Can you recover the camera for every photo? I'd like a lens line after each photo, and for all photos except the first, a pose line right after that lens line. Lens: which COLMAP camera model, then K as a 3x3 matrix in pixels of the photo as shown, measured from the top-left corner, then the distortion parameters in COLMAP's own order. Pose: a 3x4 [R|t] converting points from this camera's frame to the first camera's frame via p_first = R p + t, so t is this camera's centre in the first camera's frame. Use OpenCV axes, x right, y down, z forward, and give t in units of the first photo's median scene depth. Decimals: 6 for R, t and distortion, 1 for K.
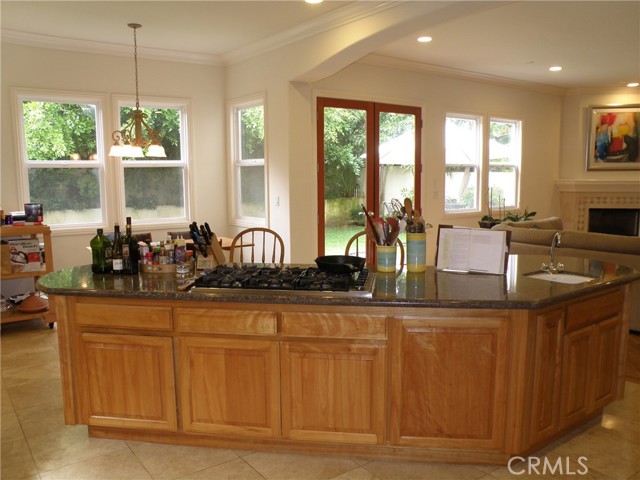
lens RADIAL K [[519.3, 0, 320.0], [0, 519.3, 240.0], [0, 0, 1]] dist [-0.146681, 0.126529]
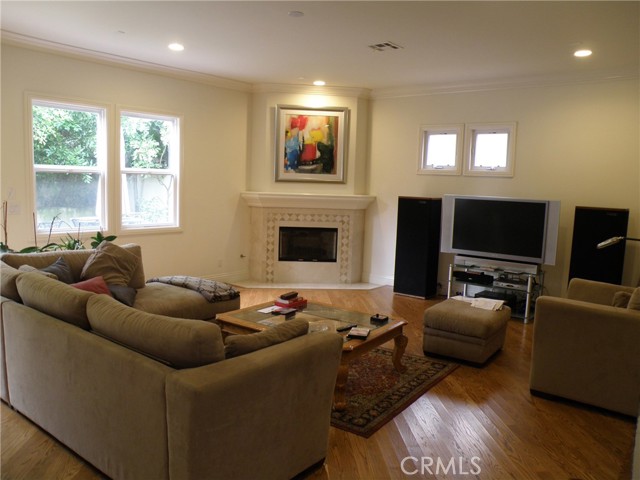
lens RADIAL K [[511.1, 0, 310.0], [0, 511.1, 248.7], [0, 0, 1]] dist [-0.151282, 0.125626]
pose [[0.962393, 0.004822, 0.271619, 0.361055], [-0.004970, 0.999988, -0.000143, -0.026490], [-0.271617, -0.001213, 0.962405, 0.164056]]
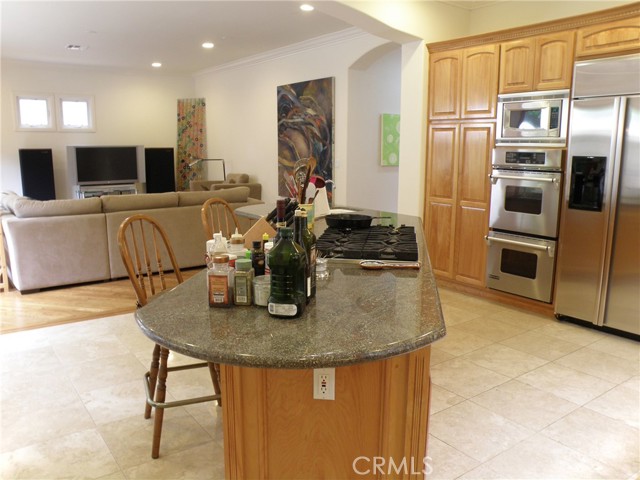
lens RADIAL K [[511.1, 0, 310.0], [0, 511.1, 248.7], [0, 0, 1]] dist [-0.151282, 0.125626]
pose [[-0.006781, -0.188689, 0.982014, -0.297913], [0.121241, 0.974636, 0.188109, -0.029600], [-0.992600, 0.120335, 0.016267, 0.328031]]
